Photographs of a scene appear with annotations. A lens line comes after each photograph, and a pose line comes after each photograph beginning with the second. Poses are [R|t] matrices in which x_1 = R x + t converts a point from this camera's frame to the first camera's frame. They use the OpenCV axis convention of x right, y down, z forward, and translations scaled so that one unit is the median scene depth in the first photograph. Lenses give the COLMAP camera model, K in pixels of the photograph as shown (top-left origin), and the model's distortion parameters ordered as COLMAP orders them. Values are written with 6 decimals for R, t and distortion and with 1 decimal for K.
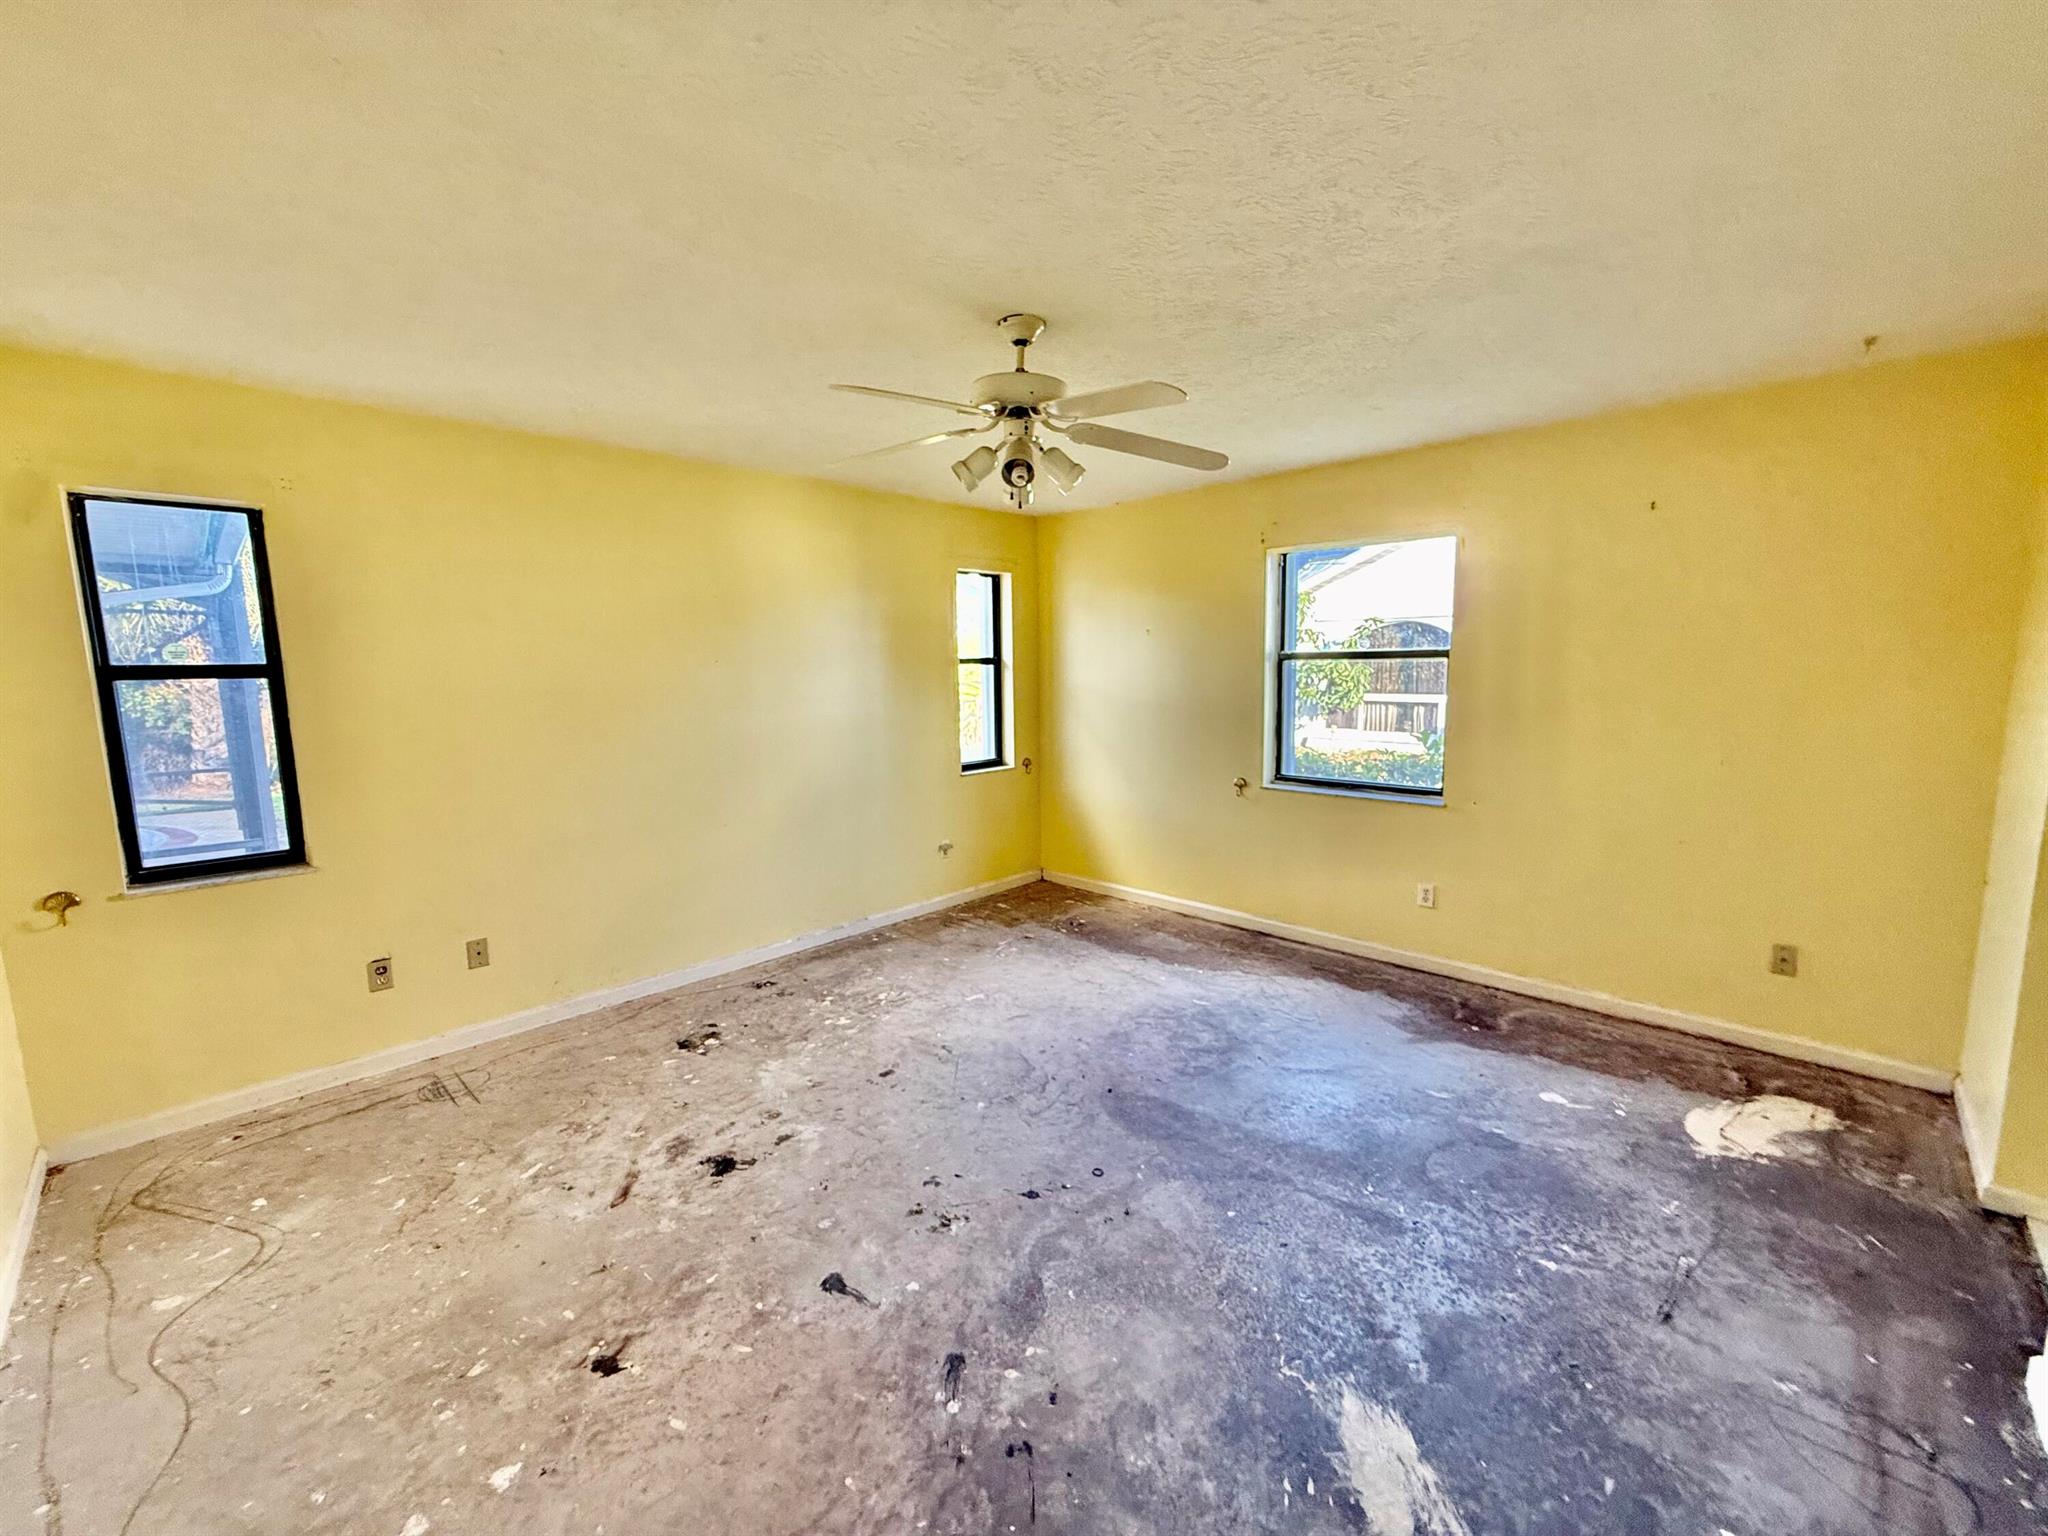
lens RADIAL K [[817.8, 0, 1018.3], [0, 817.8, 765.2], [0, 0, 1]] dist [0.000683, 0.000324]
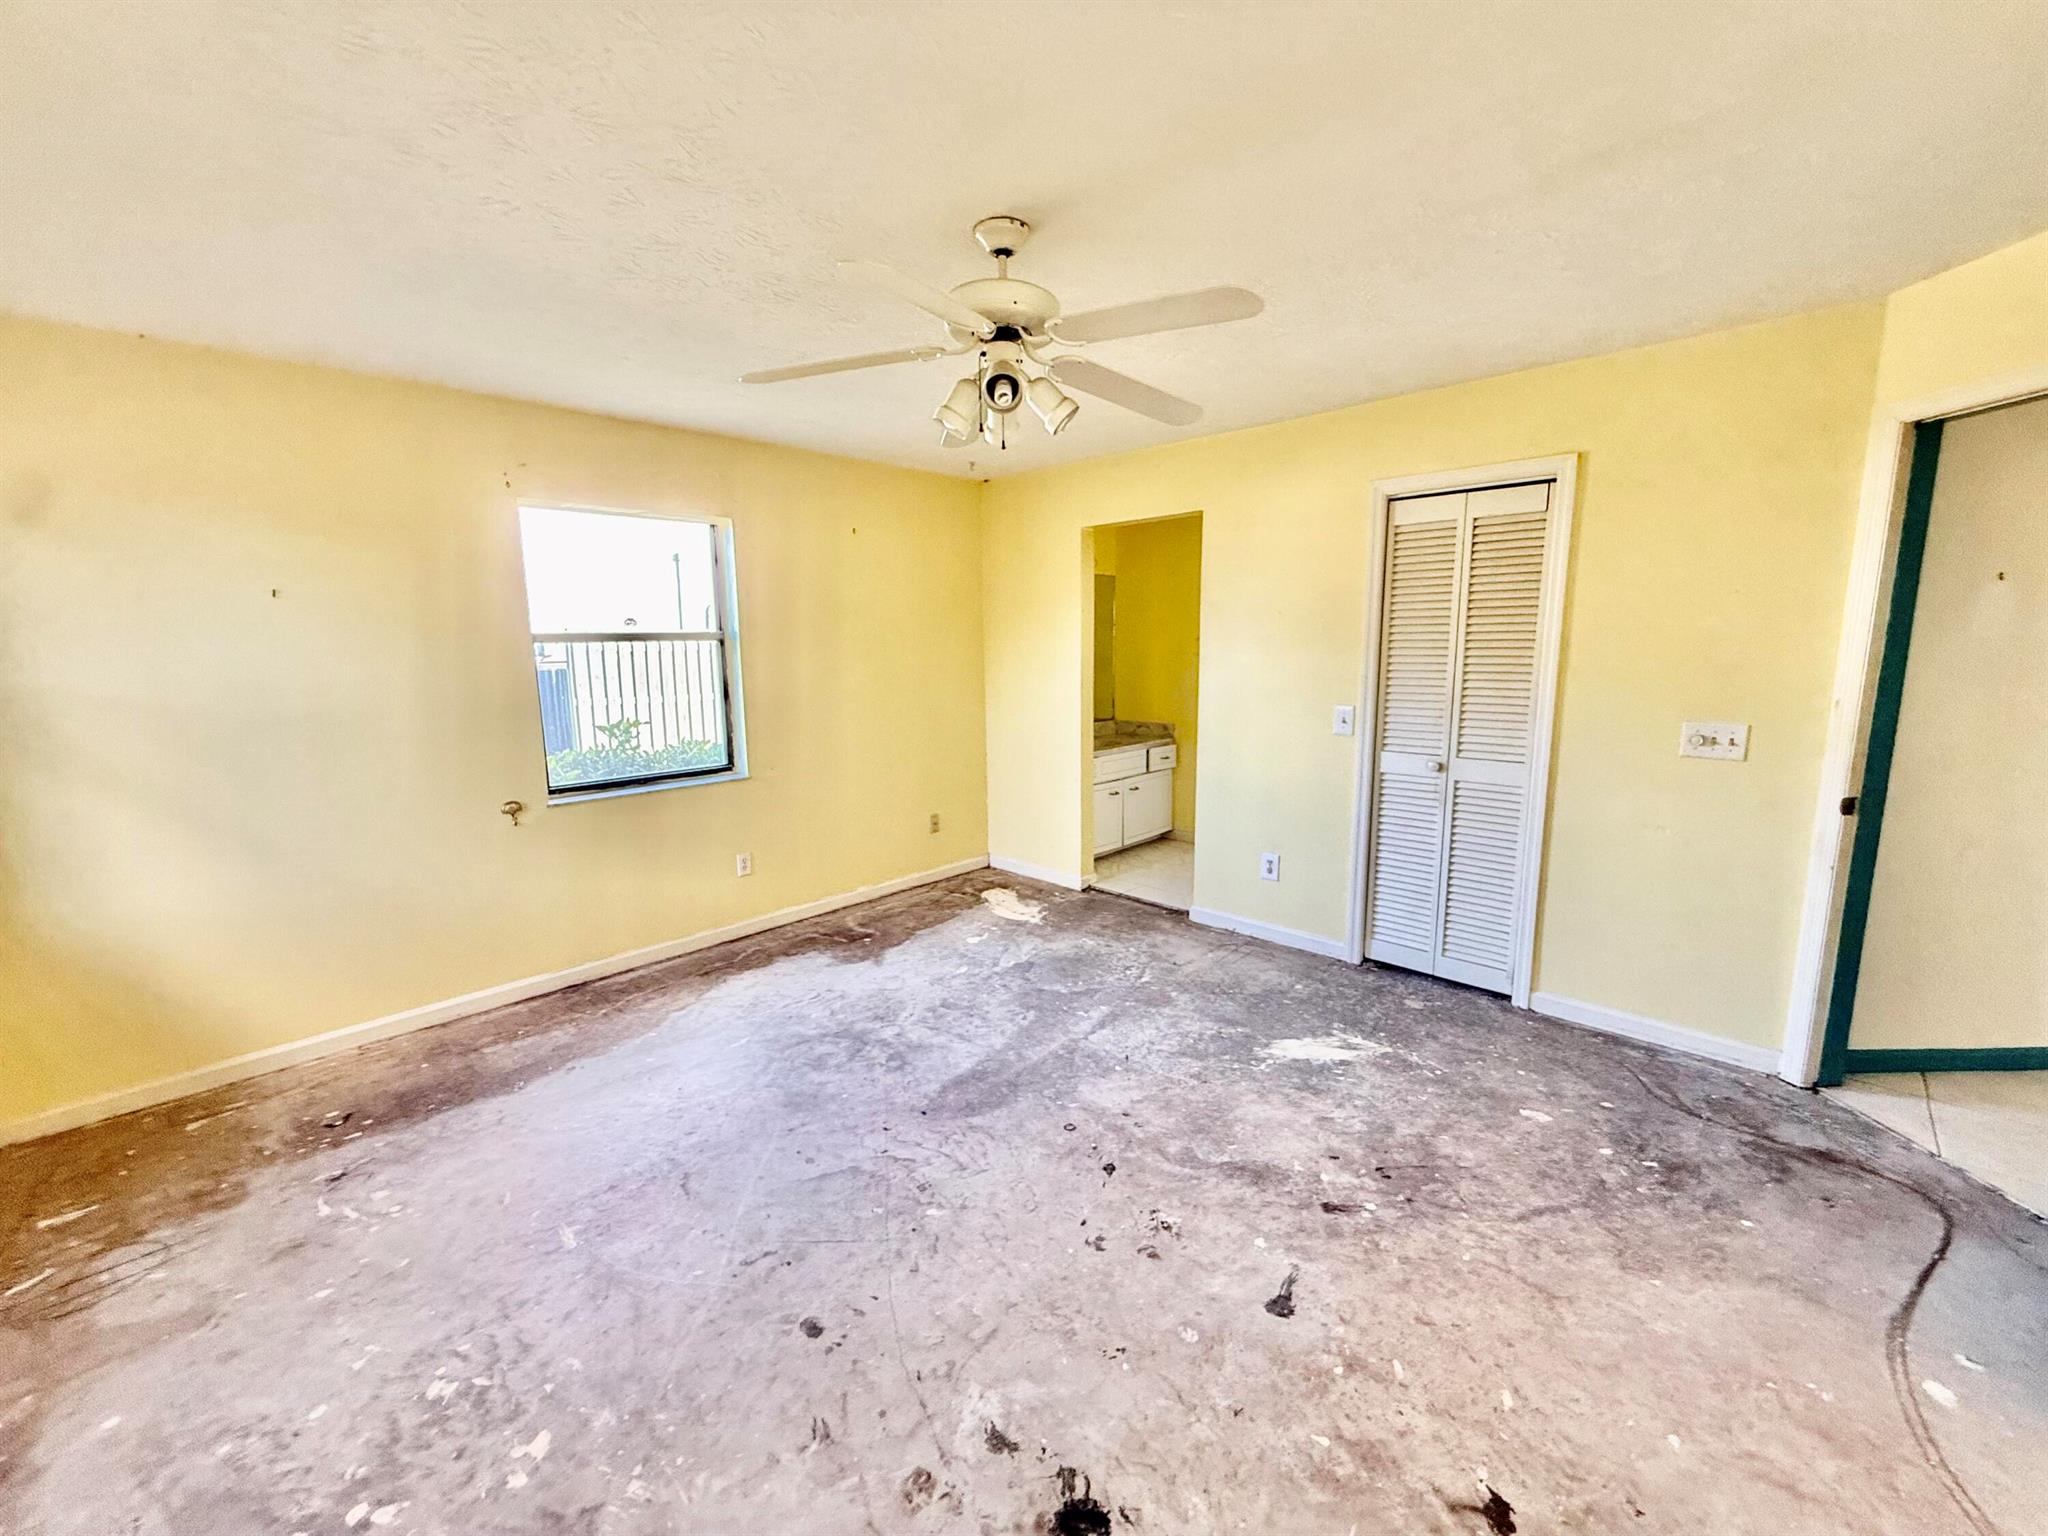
lens RADIAL K [[817.8, 0, 1018.3], [0, 817.8, 765.2], [0, 0, 1]] dist [0.000683, 0.000324]
pose [[-0.002134, -0.138647, 0.990340, -0.749692], [0.139329, 0.980641, 0.137590, -0.089535], [-0.990244, 0.138276, 0.017224, 0.854307]]
